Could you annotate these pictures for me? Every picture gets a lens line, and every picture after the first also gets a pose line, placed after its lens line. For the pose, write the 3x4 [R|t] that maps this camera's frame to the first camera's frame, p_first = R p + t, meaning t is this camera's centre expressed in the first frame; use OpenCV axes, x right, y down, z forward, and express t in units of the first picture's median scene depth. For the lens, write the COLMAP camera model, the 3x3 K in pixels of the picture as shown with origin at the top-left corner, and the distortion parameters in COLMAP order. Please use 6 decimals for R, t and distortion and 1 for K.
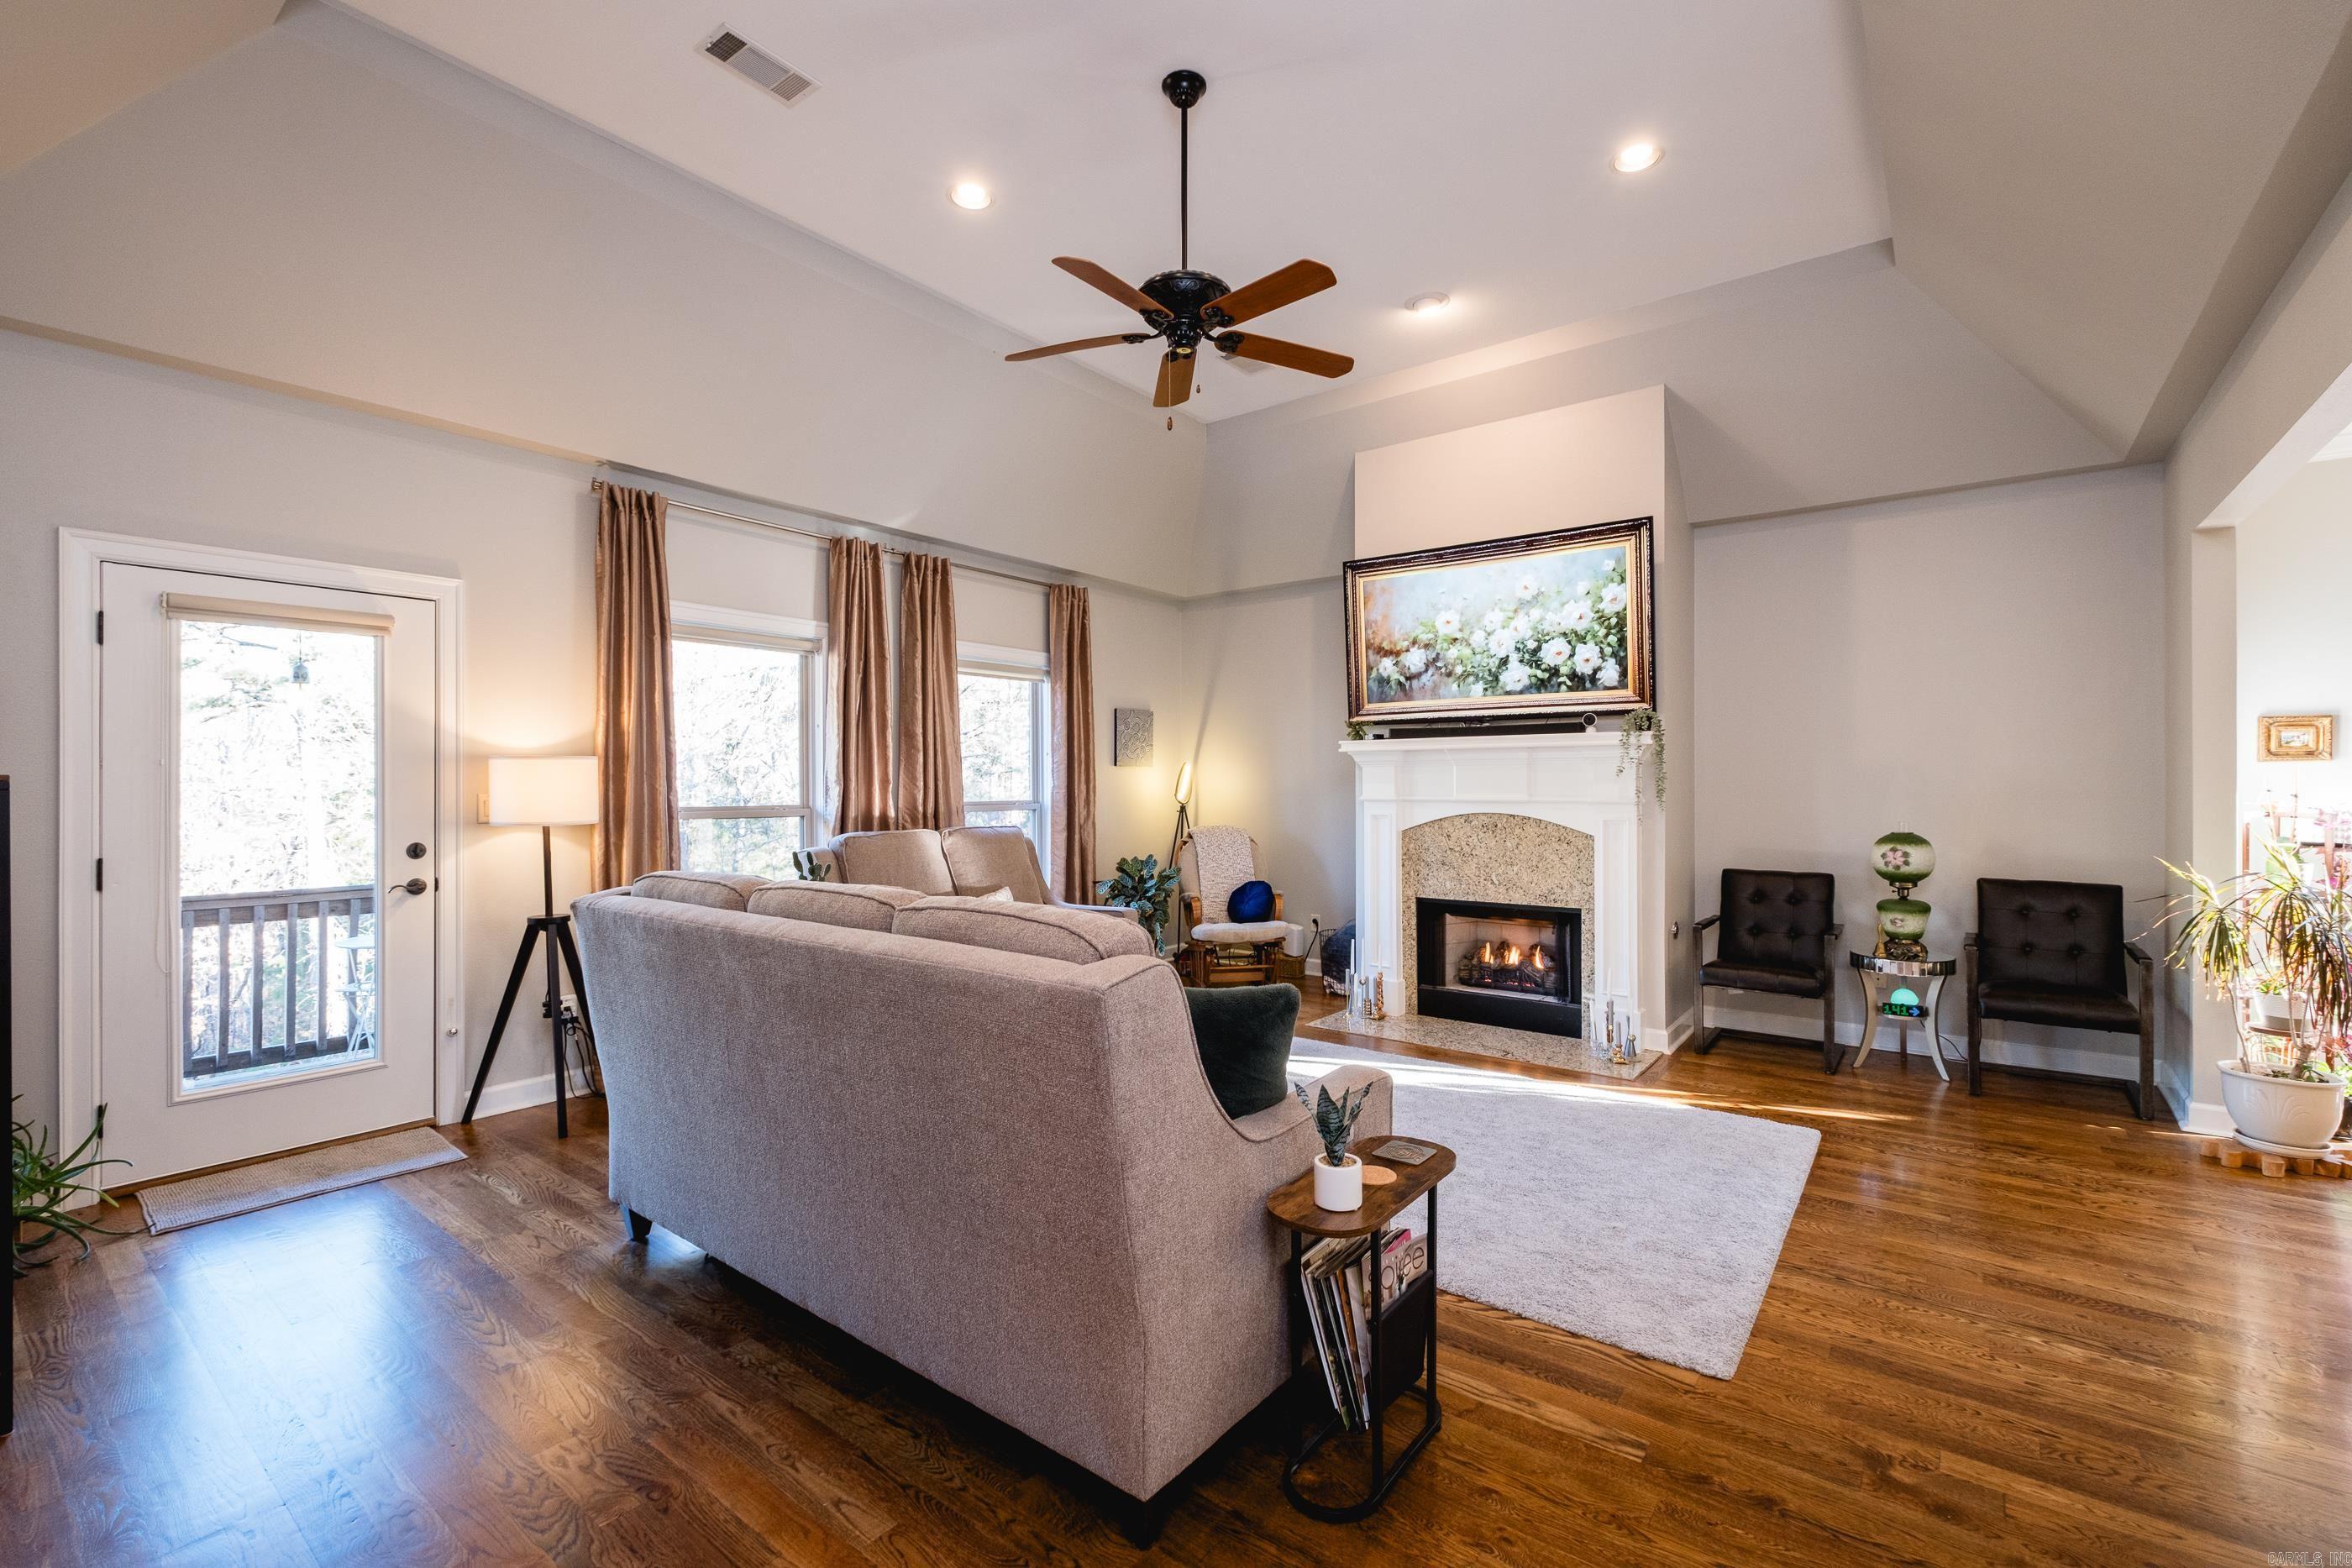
lens RADIAL K [[1007.2, 0, 1179.7], [0, 1007.2, 785.9], [0, 0, 1]] dist [-0.000620, -0.000207]
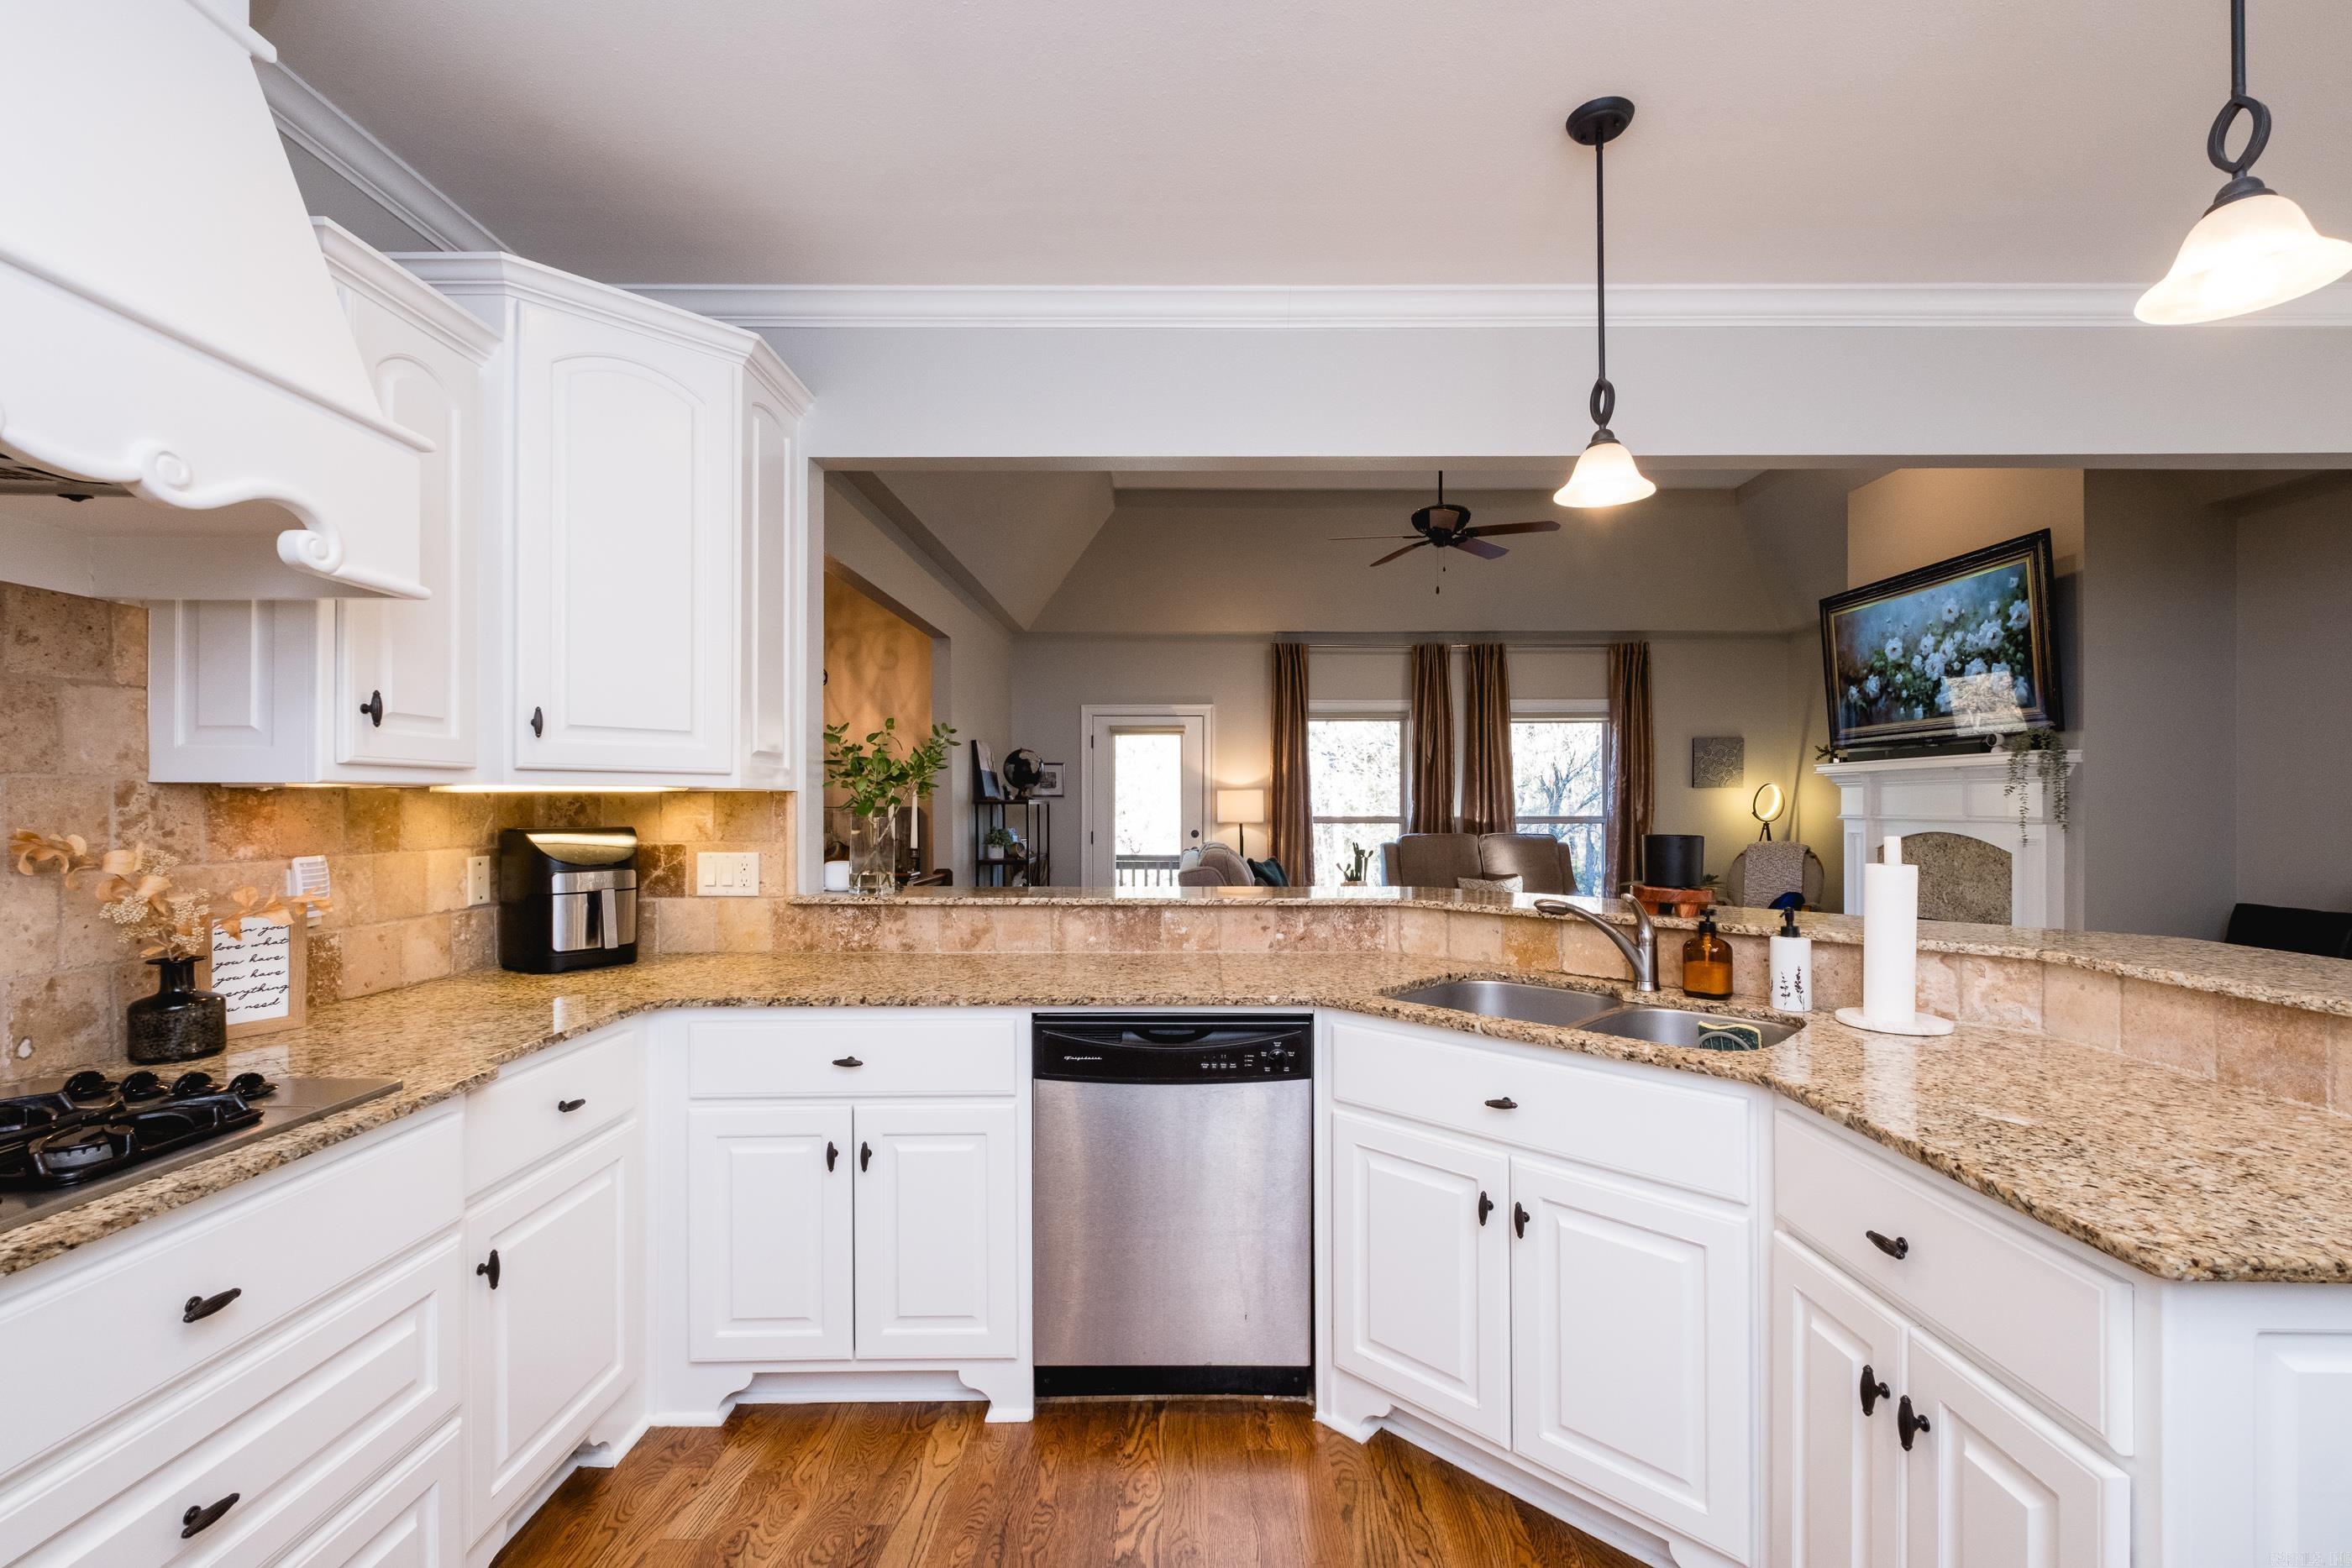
lens RADIAL K [[1016.8, 0, 1182.6], [0, 1016.8, 801.8], [0, 0, 1]] dist [0.011656, -0.000118]
pose [[0.608469, 0.000511, -0.793578, 0.692414], [-0.003603, 0.999991, -0.002119, 0.001012], [0.793570, 0.004149, 0.608465, -0.244840]]
